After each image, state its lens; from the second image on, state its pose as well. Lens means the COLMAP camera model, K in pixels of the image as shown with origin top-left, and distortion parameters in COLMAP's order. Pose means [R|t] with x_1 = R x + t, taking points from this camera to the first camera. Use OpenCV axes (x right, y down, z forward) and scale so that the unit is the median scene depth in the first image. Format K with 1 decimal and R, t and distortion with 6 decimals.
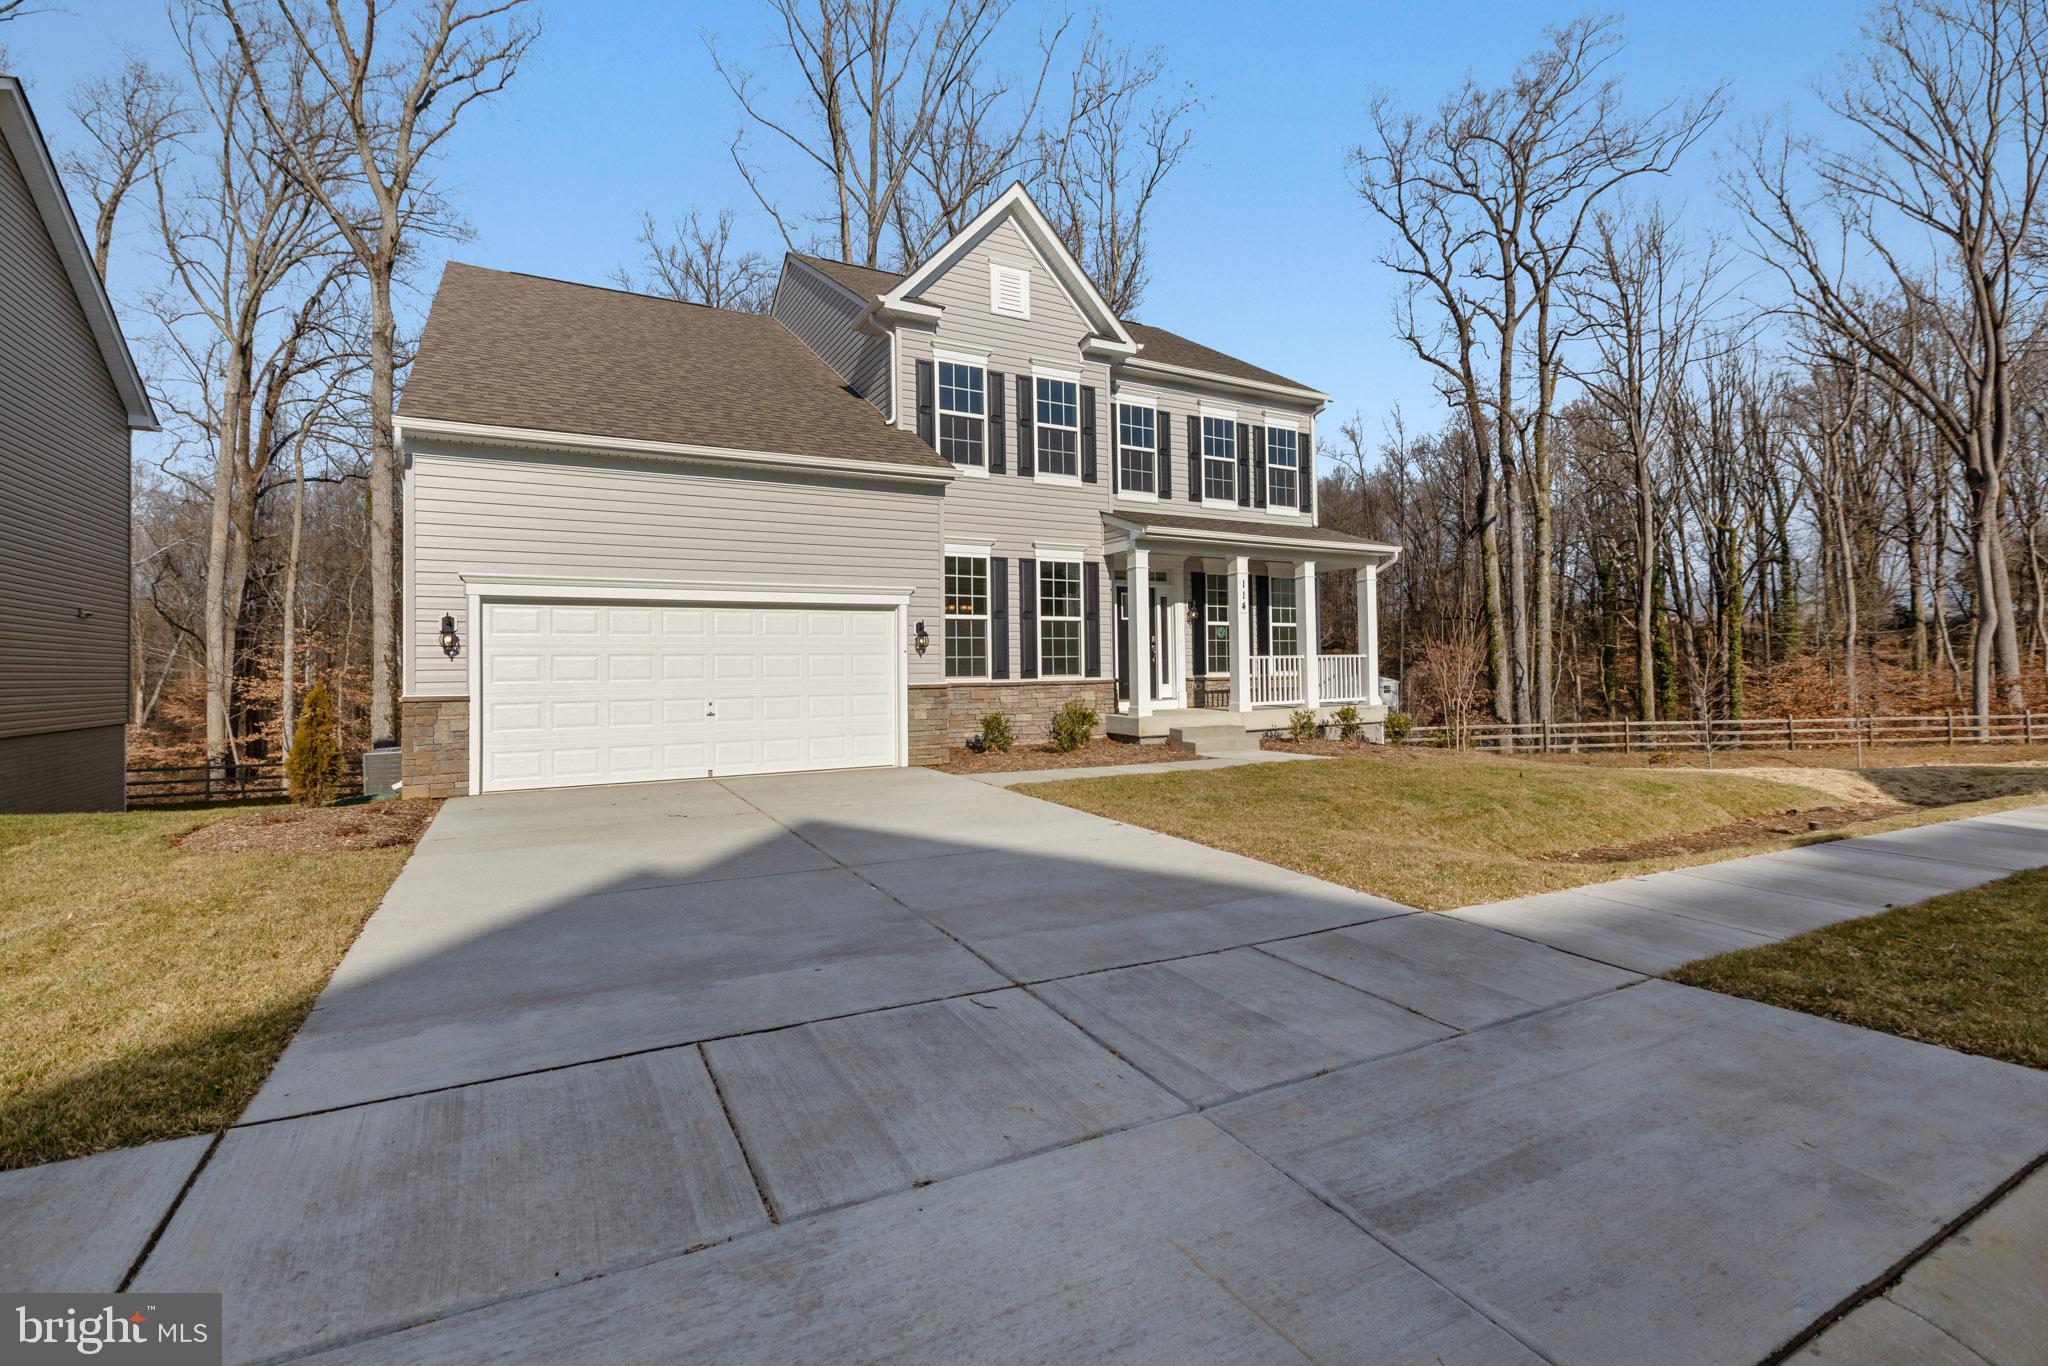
lens RADIAL K [[900.3, 0, 1022.0], [0, 900.3, 661.8], [0, 0, 1]] dist [0.003304, 0.000881]
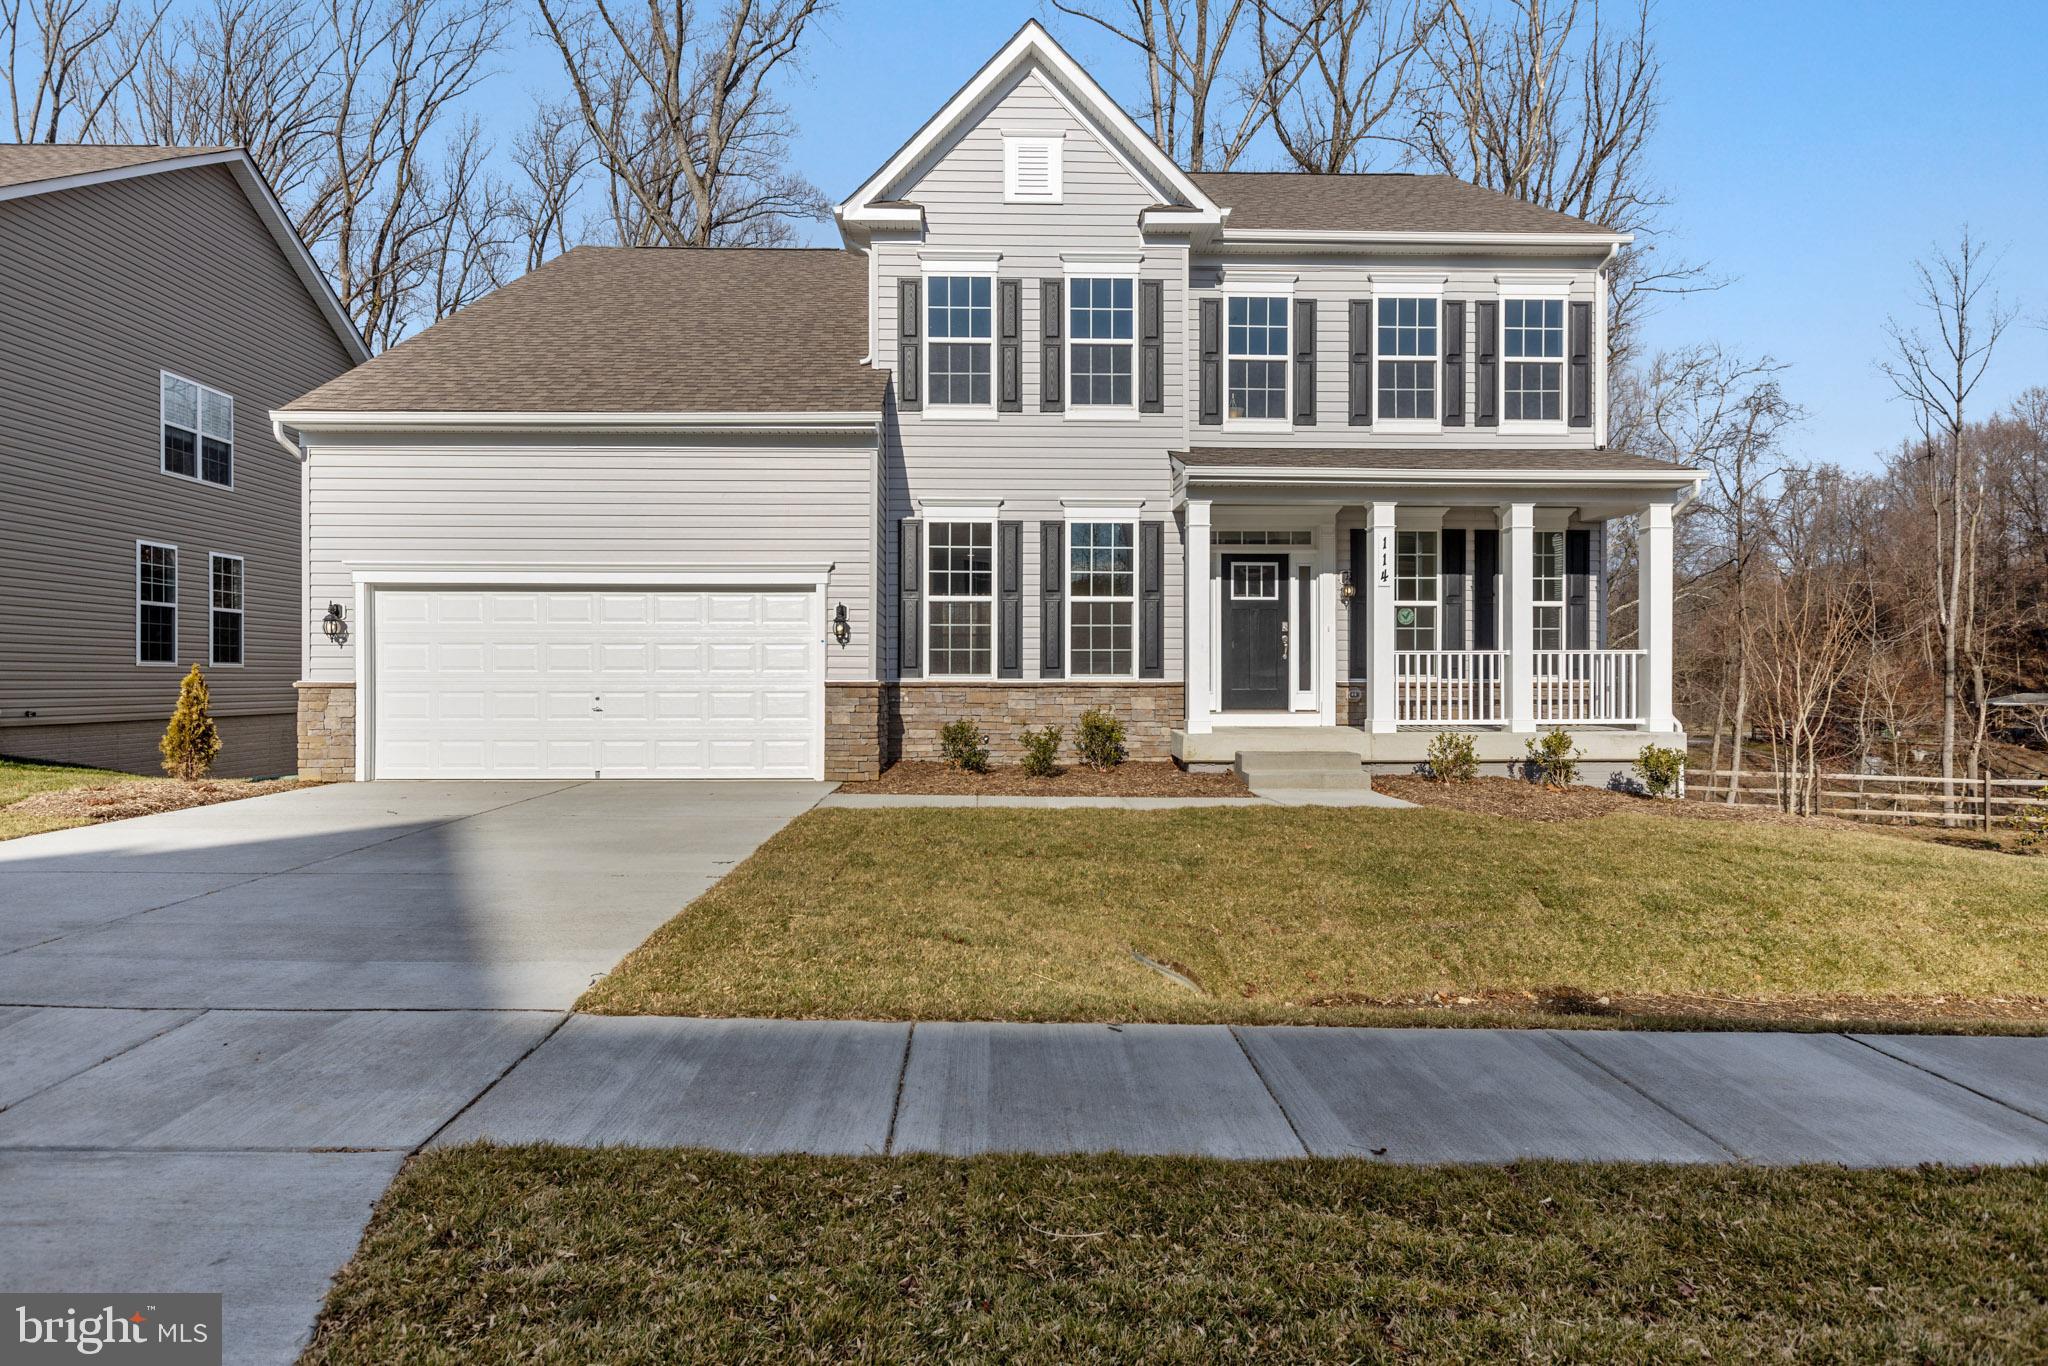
lens RADIAL K [[1105.4, 0, 1019.8], [0, 1105.4, 692.4], [0, 0, 1]] dist [0.005022, -0.001440]
pose [[0.892000, 0.021340, -0.451531, 0.401759], [-0.009138, 0.999532, 0.029186, 0.003468], [0.451943, -0.021908, 0.891778, 0.148490]]
